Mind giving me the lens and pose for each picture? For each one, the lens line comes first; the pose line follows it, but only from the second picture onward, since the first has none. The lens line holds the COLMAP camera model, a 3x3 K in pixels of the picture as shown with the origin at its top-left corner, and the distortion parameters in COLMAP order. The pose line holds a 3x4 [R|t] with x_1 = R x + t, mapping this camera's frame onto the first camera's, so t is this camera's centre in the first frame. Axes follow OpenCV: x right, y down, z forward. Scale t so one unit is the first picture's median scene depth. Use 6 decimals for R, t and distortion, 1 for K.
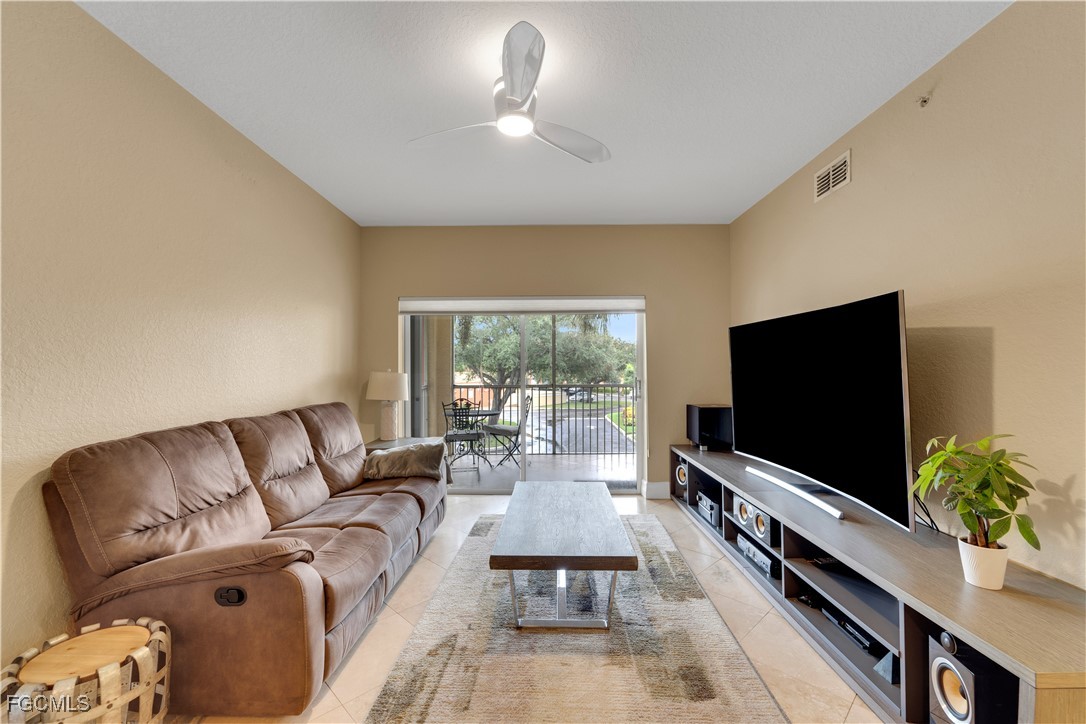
lens RADIAL K [[470.7, 0, 557.3], [0, 470.7, 359.2], [0, 0, 1]] dist [0.004976, 0.000115]
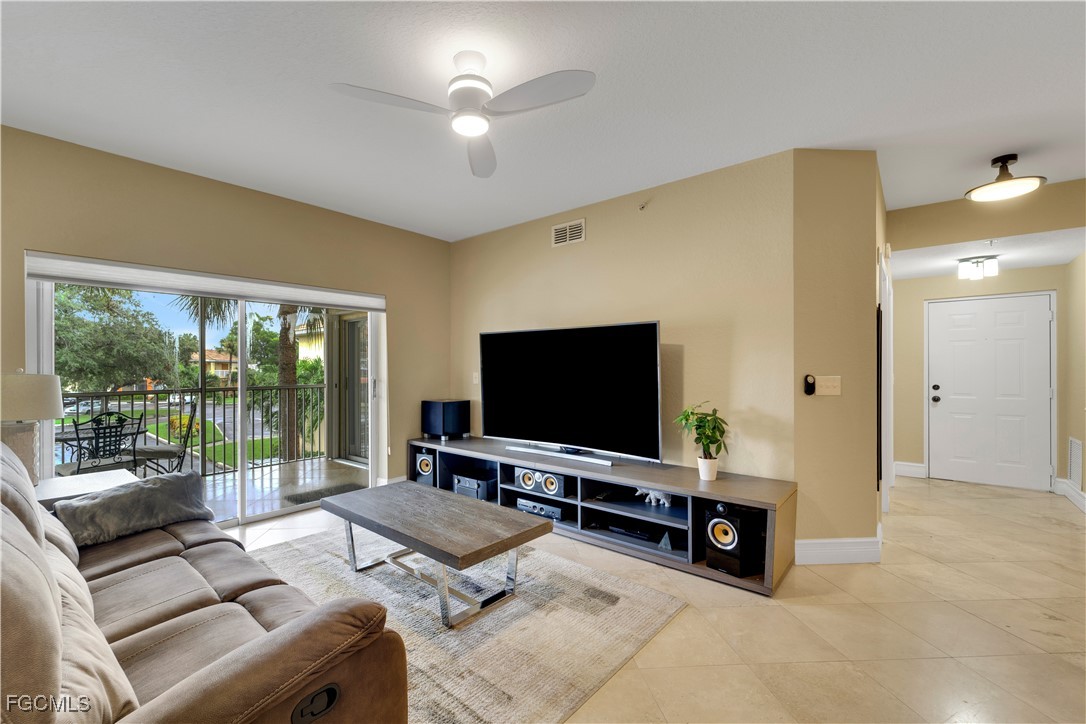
lens RADIAL K [[452.2, 0, 529.6], [0, 452.2, 360.3], [0, 0, 1]] dist [0.000319, -0.001303]
pose [[0.652508, 0.011749, 0.757691, -0.557812], [-0.012428, 0.999911, -0.004802, 0.007828], [-0.757680, -0.006283, 0.652596, 0.203246]]
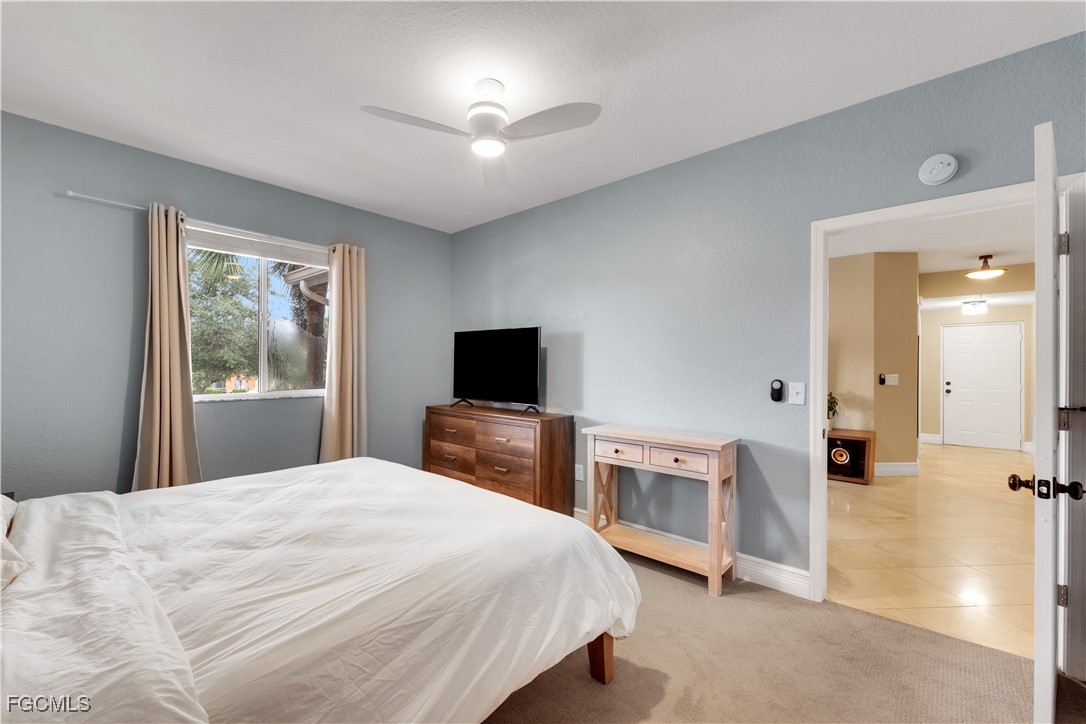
lens RADIAL K [[436.0, 0, 561.7], [0, 436.0, 354.8], [0, 0, 1]] dist [-0.000527, -0.002755]
pose [[0.646571, 0.024284, 0.762467, -1.299833], [-0.020441, 0.999686, -0.014505, 0.003212], [-0.762580, -0.006207, 0.646865, 0.223774]]
